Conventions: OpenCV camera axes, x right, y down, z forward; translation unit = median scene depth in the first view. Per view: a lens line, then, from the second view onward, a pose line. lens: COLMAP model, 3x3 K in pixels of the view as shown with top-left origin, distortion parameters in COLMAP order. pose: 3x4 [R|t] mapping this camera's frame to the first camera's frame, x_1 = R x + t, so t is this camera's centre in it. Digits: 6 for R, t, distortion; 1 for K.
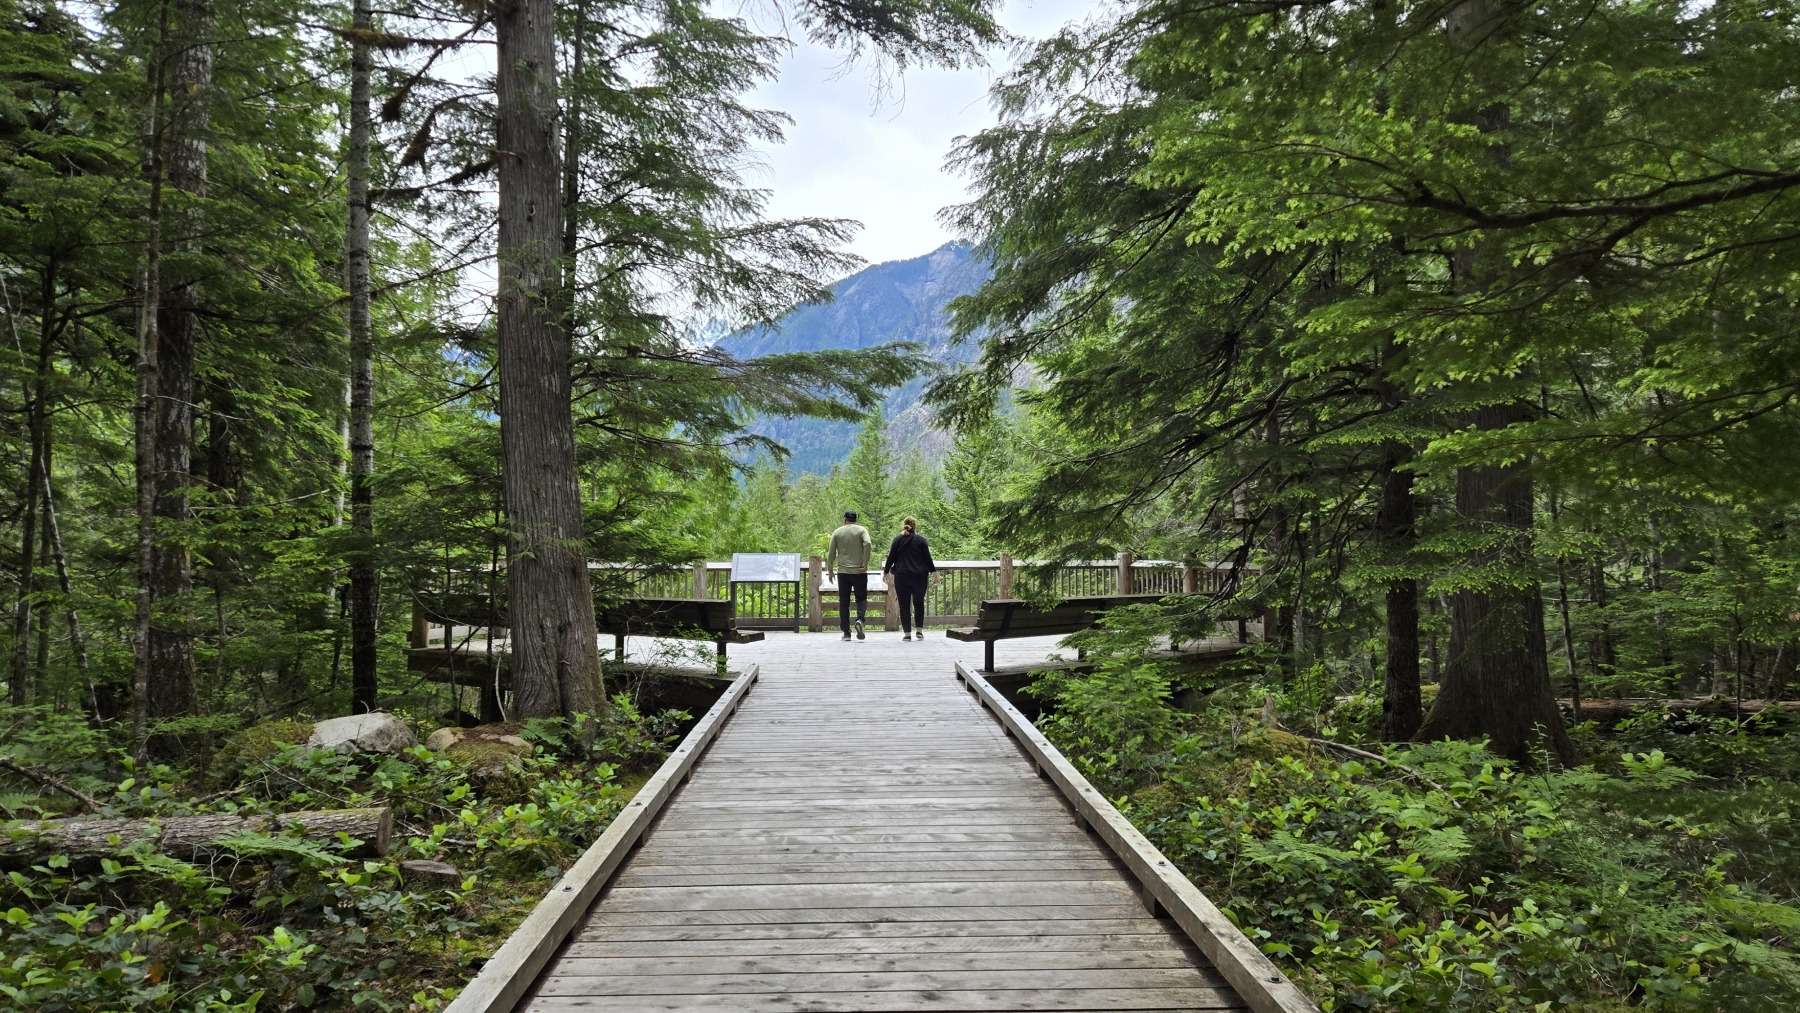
lens RADIAL K [[1245.9, 0, 903.7], [0, 1245.9, 492.2], [0, 0, 1]] dist [0.034194, 0.000610]
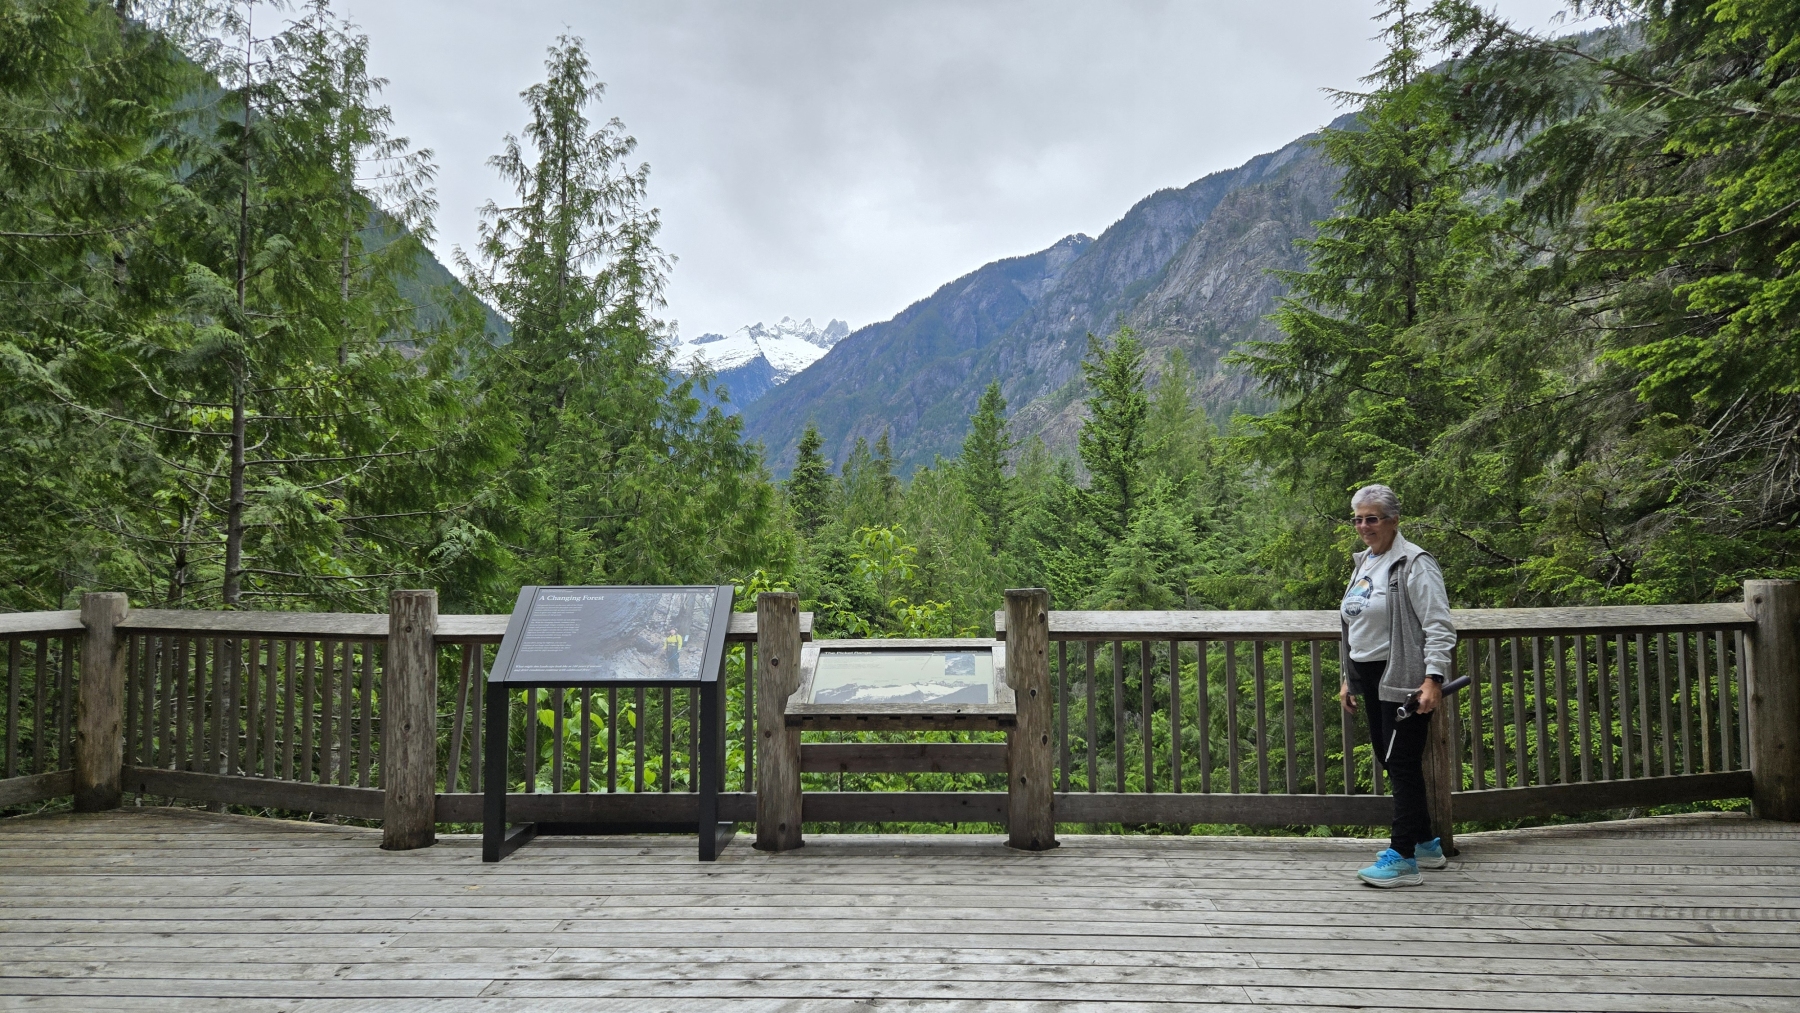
lens RADIAL K [[1245.9, 0, 903.7], [0, 1245.9, 492.2], [0, 0, 1]] dist [0.034194, 0.000610]
pose [[0.995481, -0.006497, -0.094735, -0.007507], [0.006642, 0.999977, 0.001217, 0.017091], [0.094725, -0.001840, 0.995502, 0.459879]]
